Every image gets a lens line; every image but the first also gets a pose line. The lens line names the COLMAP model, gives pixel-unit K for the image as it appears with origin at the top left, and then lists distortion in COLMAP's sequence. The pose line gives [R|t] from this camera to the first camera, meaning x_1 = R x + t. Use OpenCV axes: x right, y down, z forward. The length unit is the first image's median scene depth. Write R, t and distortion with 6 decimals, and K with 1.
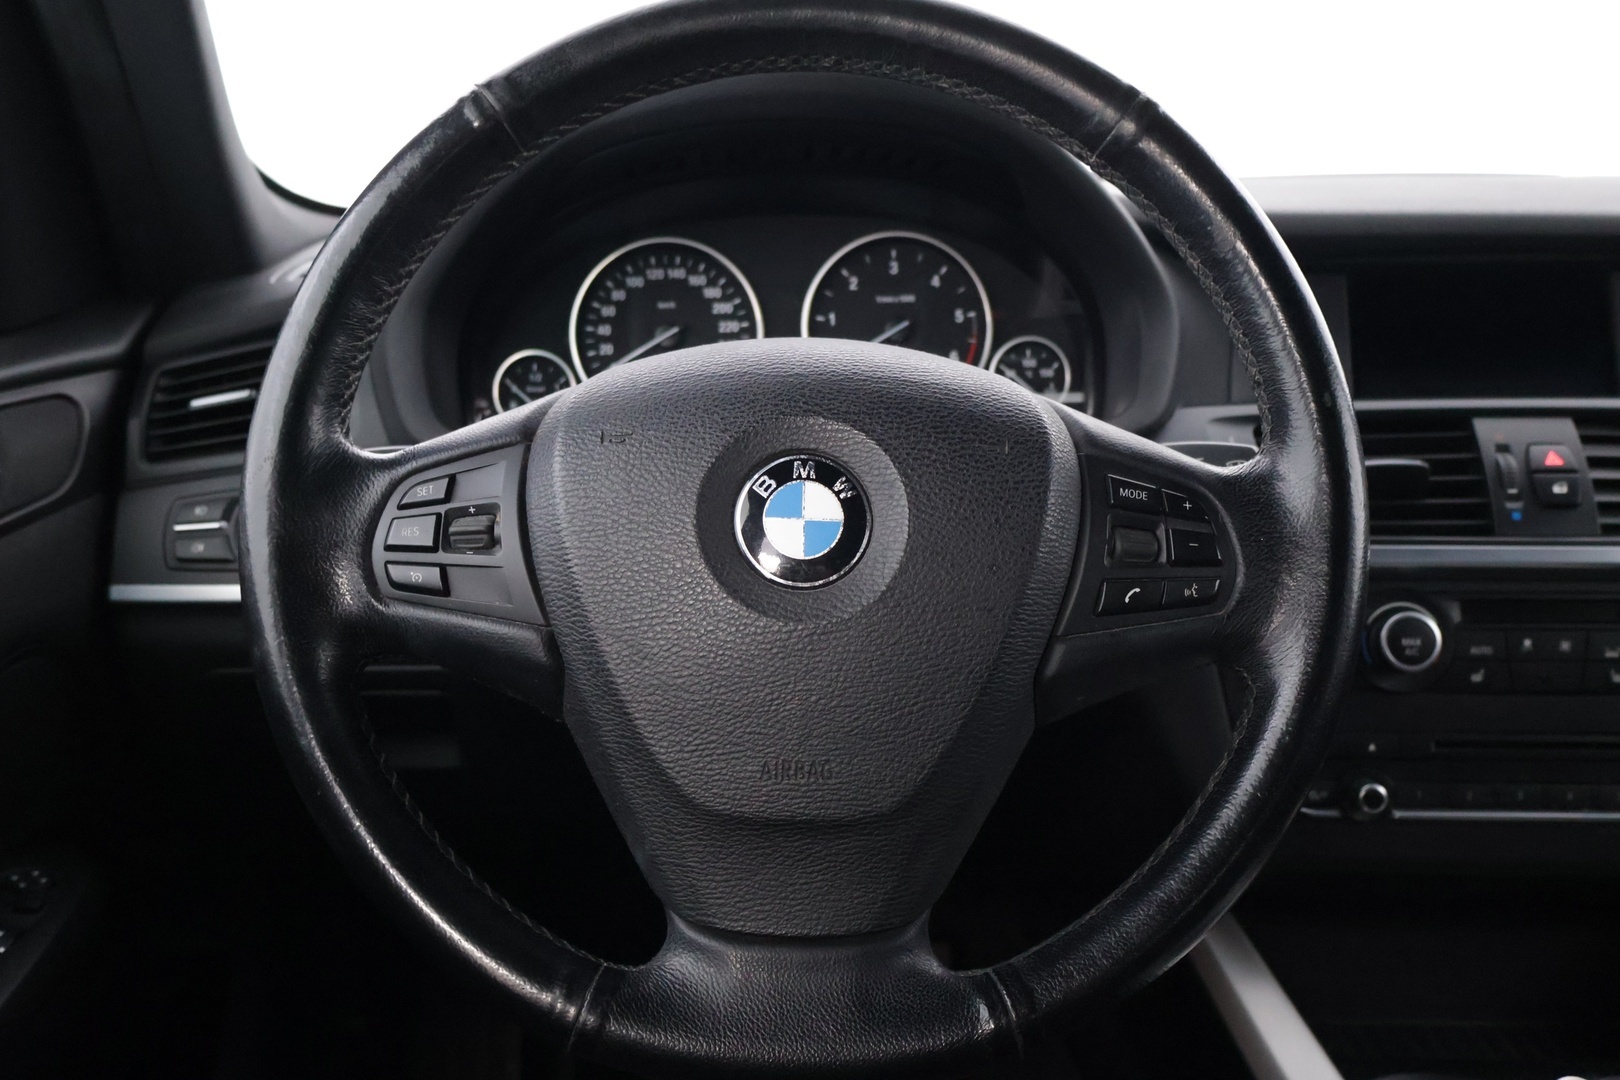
lens RADIAL K [[1517.8, 0, 812.1], [0, 1517.8, 534.4], [0, 0, 1]] dist [0.013312, 0.000000]
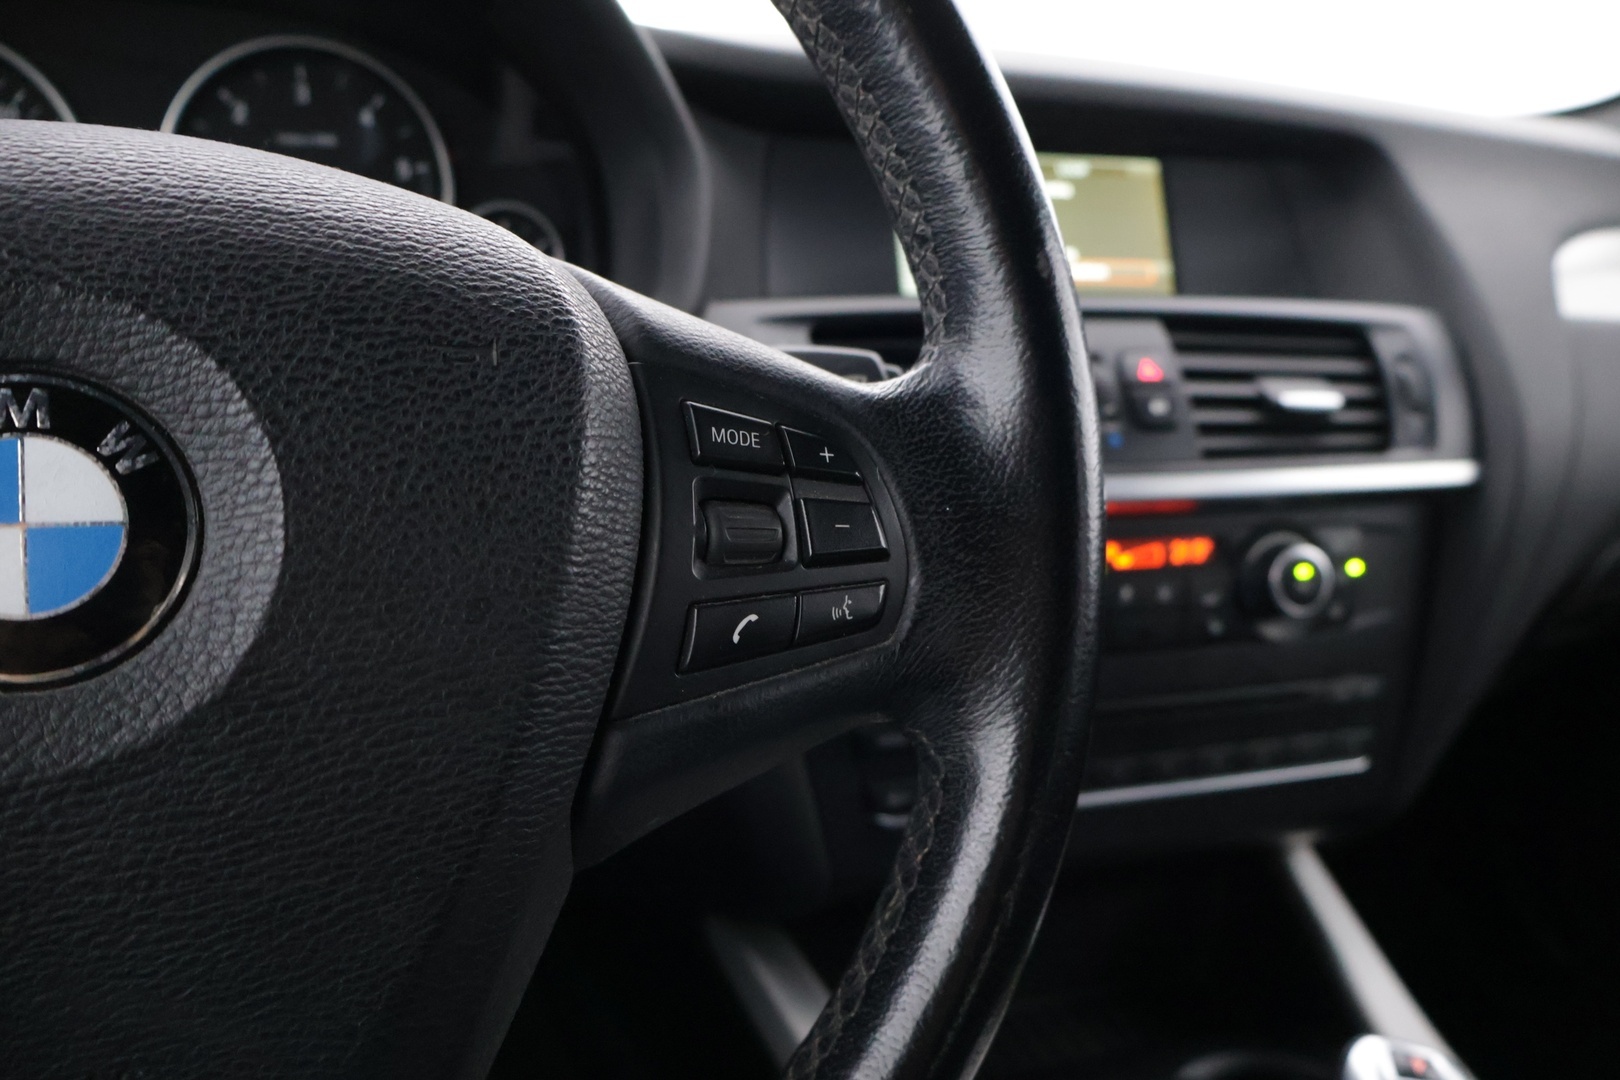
lens RADIAL K [[1343.4, 0, 778.7], [0, 1343.4, 559.1], [0, 0, 1]] dist [-0.015681, 0.017959]
pose [[0.941818, -0.062234, 0.330311, 0.045478], [0.036879, 0.995910, 0.082485, -0.015483], [-0.334093, -0.065504, 0.940261, 0.373910]]
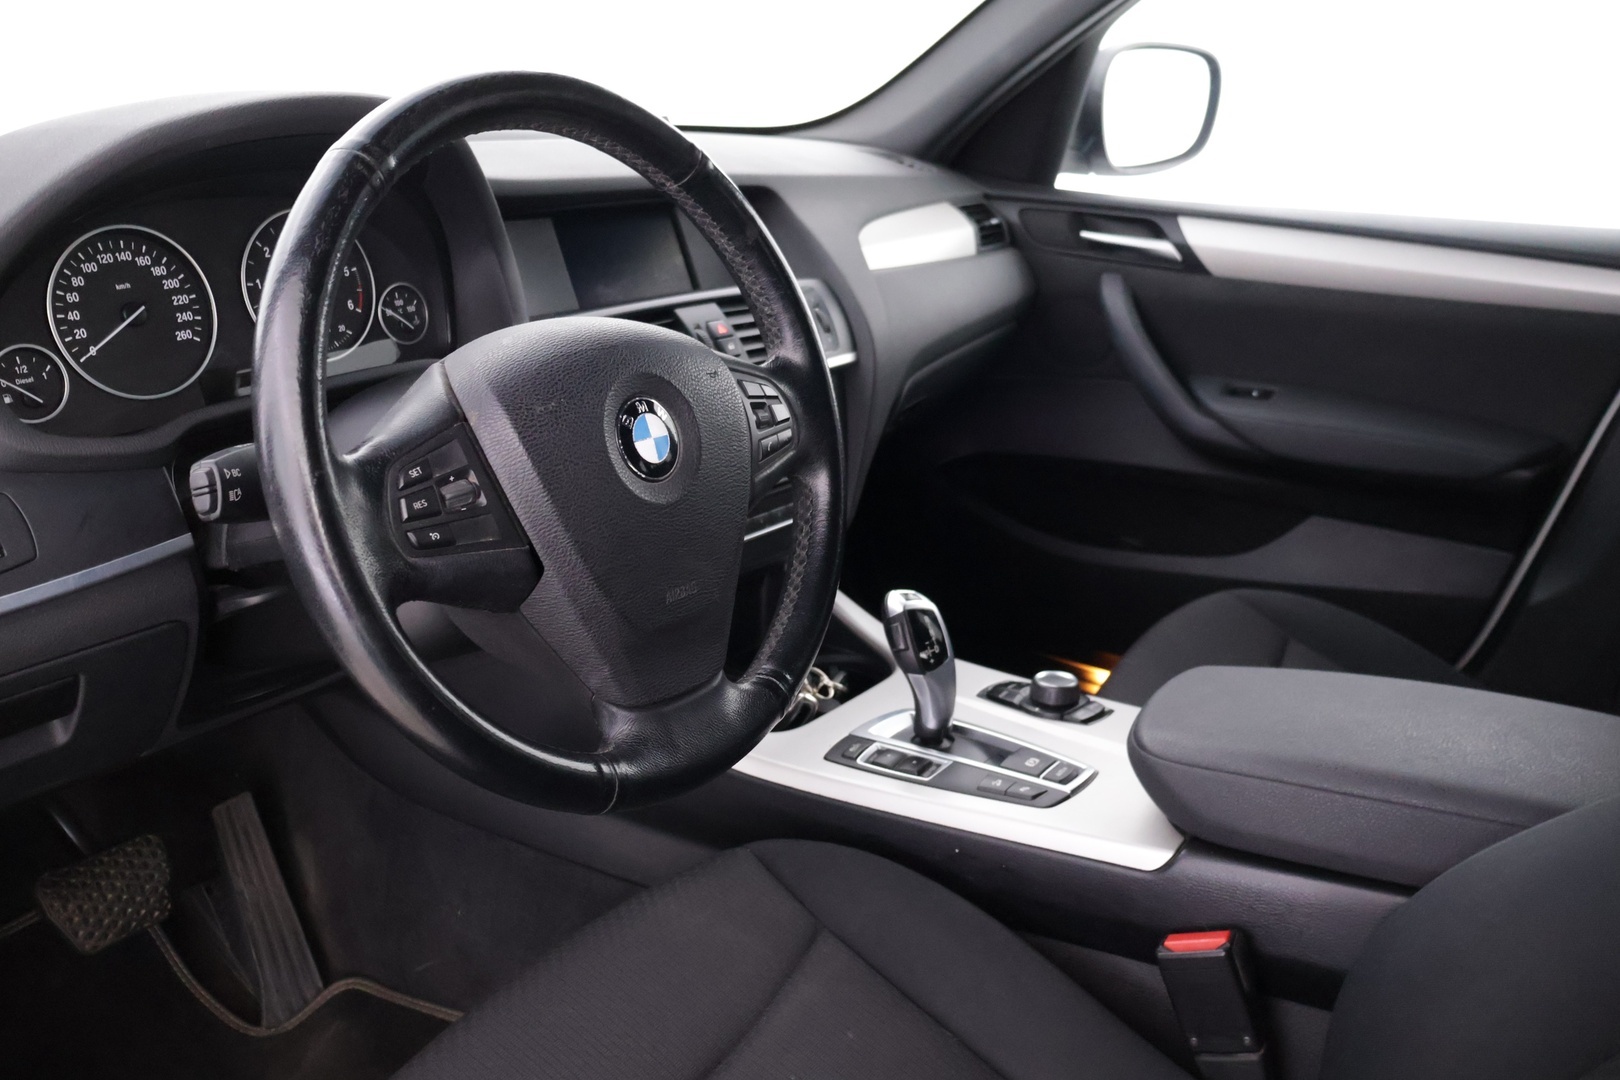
lens RADIAL K [[1343.4, 0, 810.8], [0, 1343.4, 544.9], [0, 0, 1]] dist [-0.015681, 0.017959]
pose [[0.589607, -0.248067, 0.768653, -0.676869], [0.143088, 0.968695, 0.202869, -0.108475], [-0.794915, -0.009628, 0.606645, 0.016629]]
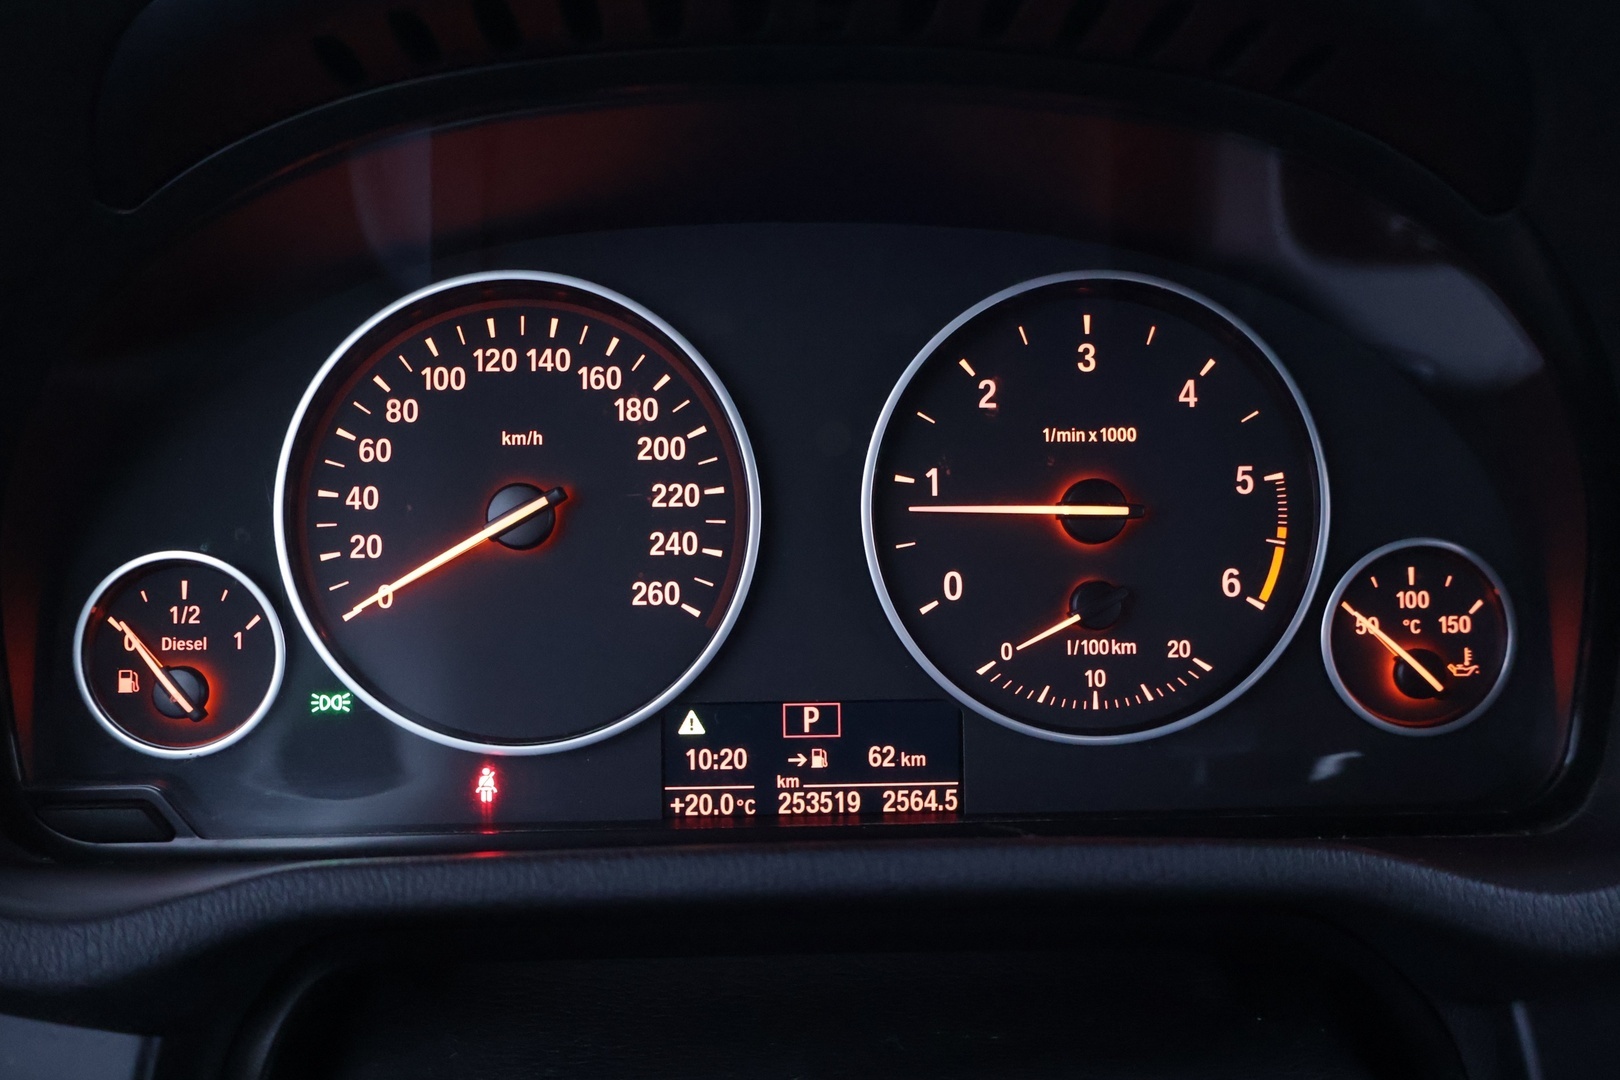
lens RADIAL K [[1343.4, 0, 802.3], [0, 1343.4, 534.9], [0, 0, 1]] dist [-0.015681, 0.017959]
pose [[0.999705, 0.024215, -0.001974, -0.023457], [-0.024236, 0.999641, -0.011394, -0.140629], [0.001697, 0.011438, 0.999933, 0.737001]]
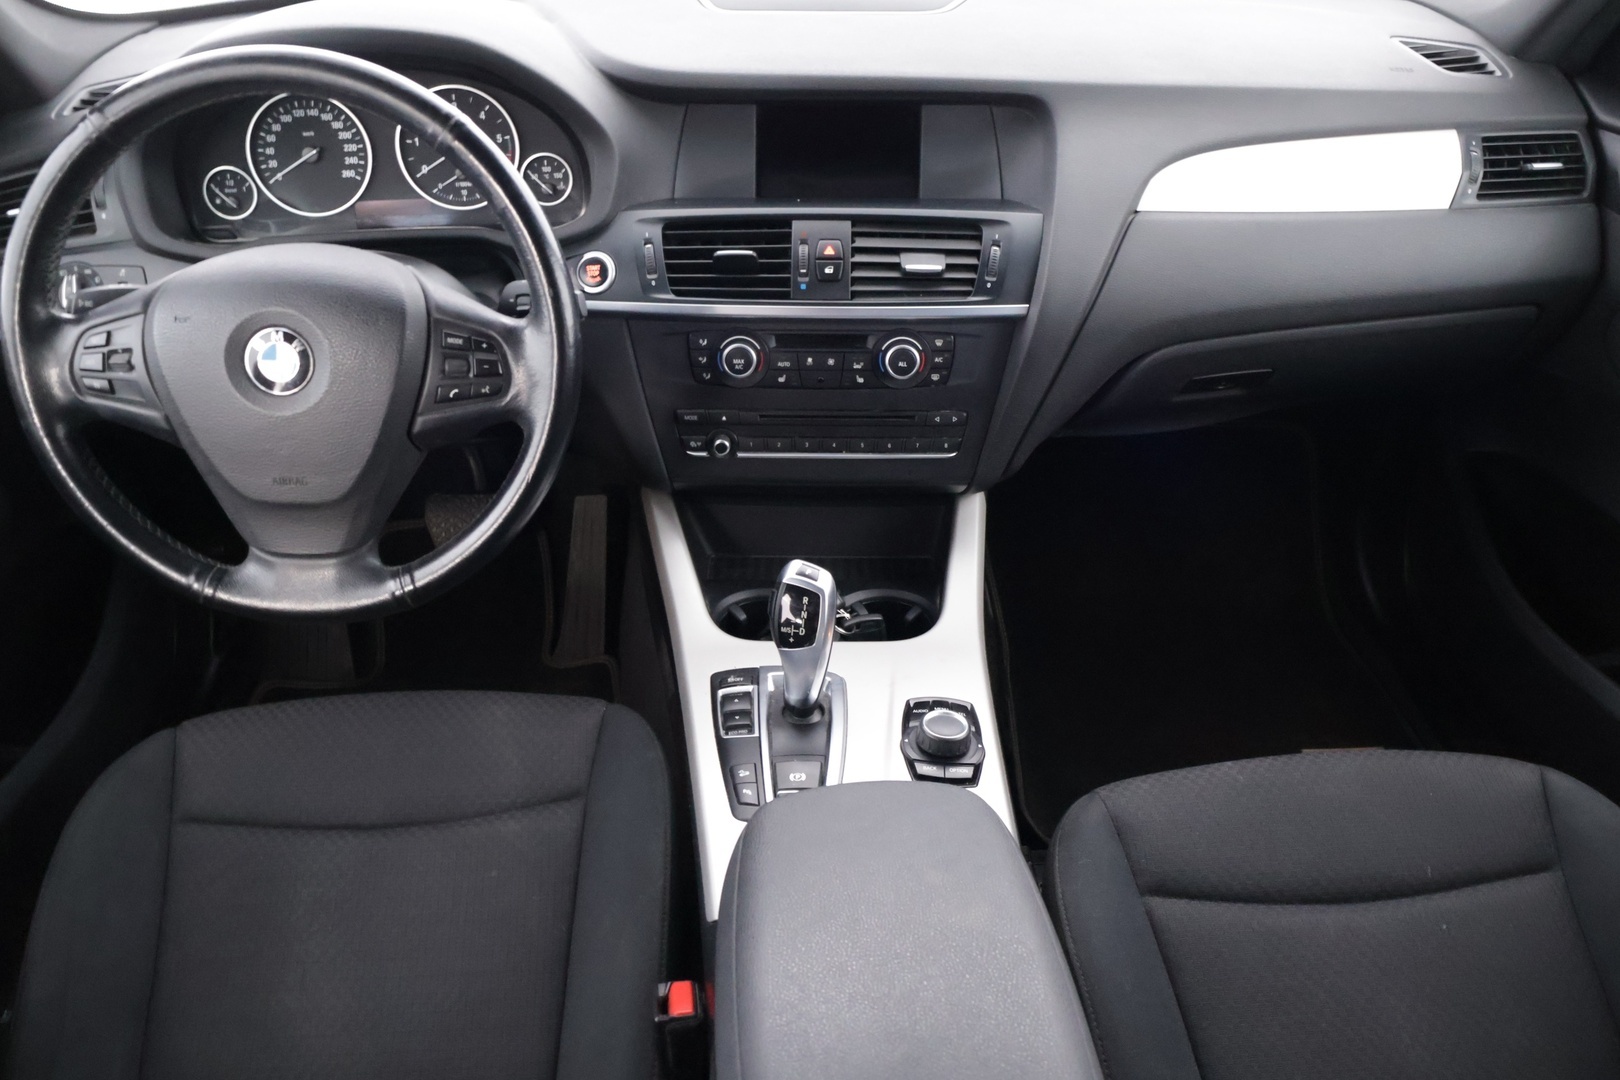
lens RADIAL K [[1343.4, 0, 783.2], [0, 1343.4, 531.1], [0, 0, 1]] dist [-0.015681, 0.017959]
pose [[0.999861, -0.006969, 0.015179, 0.420062], [0.001446, 0.941502, 0.337004, -0.262164], [-0.016639, -0.336935, 0.941381, -0.504139]]
